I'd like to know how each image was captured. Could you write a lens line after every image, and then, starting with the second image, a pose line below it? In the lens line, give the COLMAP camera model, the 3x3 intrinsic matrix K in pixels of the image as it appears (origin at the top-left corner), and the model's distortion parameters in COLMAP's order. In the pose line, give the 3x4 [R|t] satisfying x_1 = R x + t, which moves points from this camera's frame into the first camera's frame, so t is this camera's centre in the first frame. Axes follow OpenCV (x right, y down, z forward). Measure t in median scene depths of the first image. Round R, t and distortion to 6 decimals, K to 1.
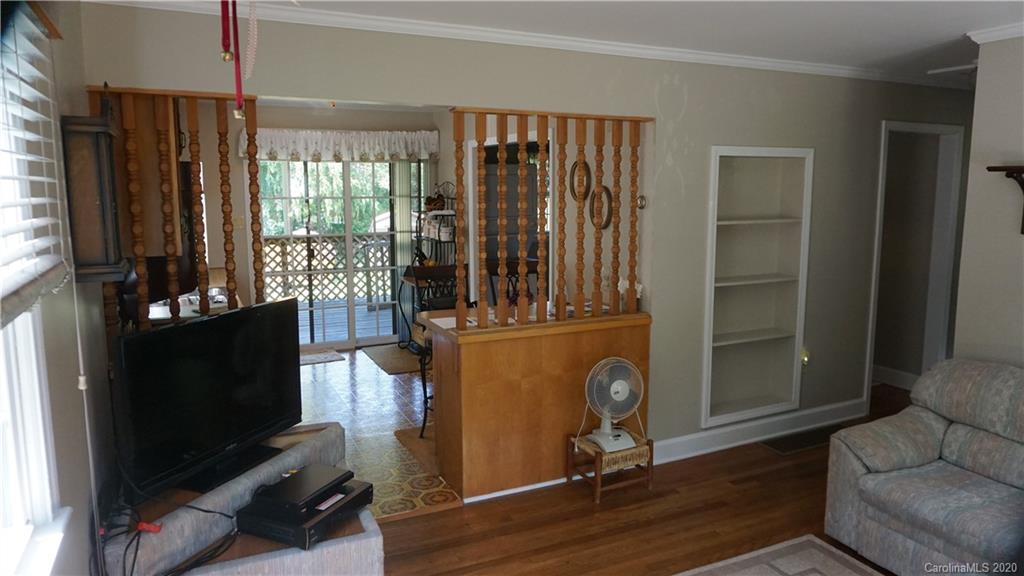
lens RADIAL K [[686.5, 0, 514.8], [0, 686.5, 285.3], [0, 0, 1]] dist [-0.038789, 0.029452]
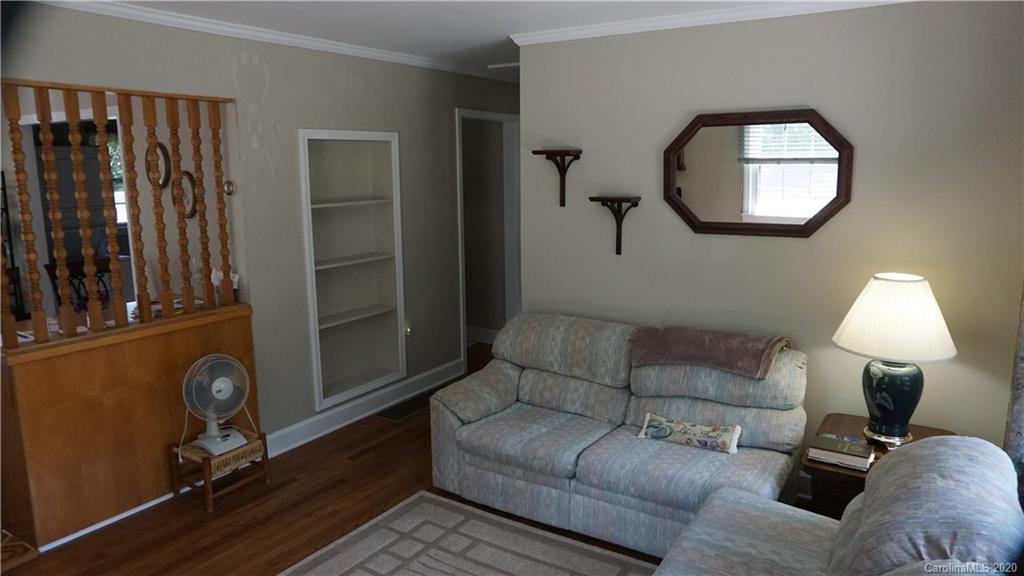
lens RADIAL K [[686.5, 0, 511.6], [0, 686.5, 283.1], [0, 0, 1]] dist [-0.038789, 0.029452]
pose [[0.855556, -0.093395, 0.509217, 0.028133], [0.081426, 0.995627, 0.045800, -0.001549], [-0.511267, 0.002279, 0.859419, -0.010636]]
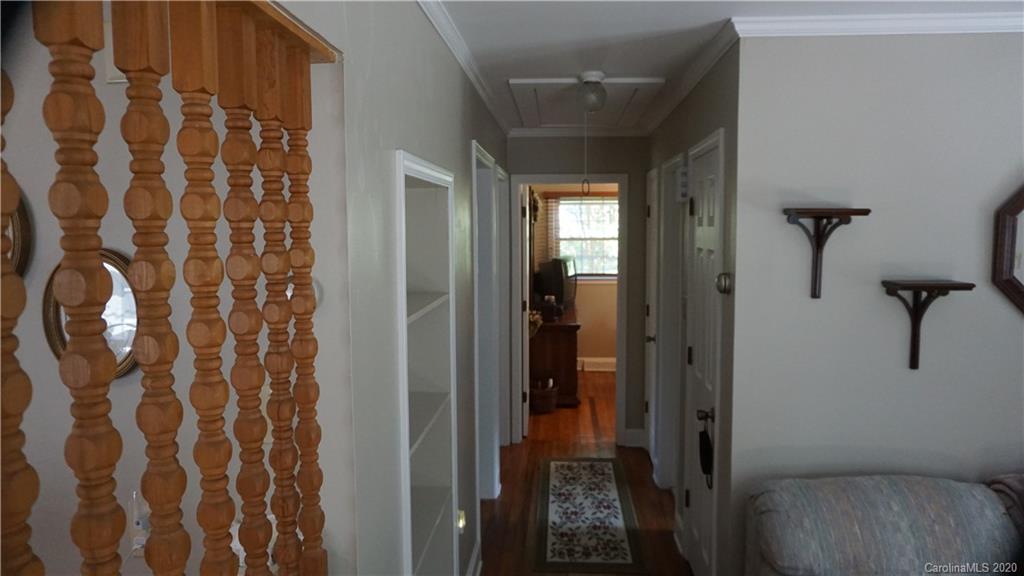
lens RADIAL K [[686.5, 0, 513.4], [0, 686.5, 280.7], [0, 0, 1]] dist [-0.038789, 0.029452]
pose [[0.496542, -0.071153, 0.865091, -0.062380], [0.131343, 0.991318, 0.006148, -0.124086], [-0.858018, 0.110571, 0.501577, 0.784632]]
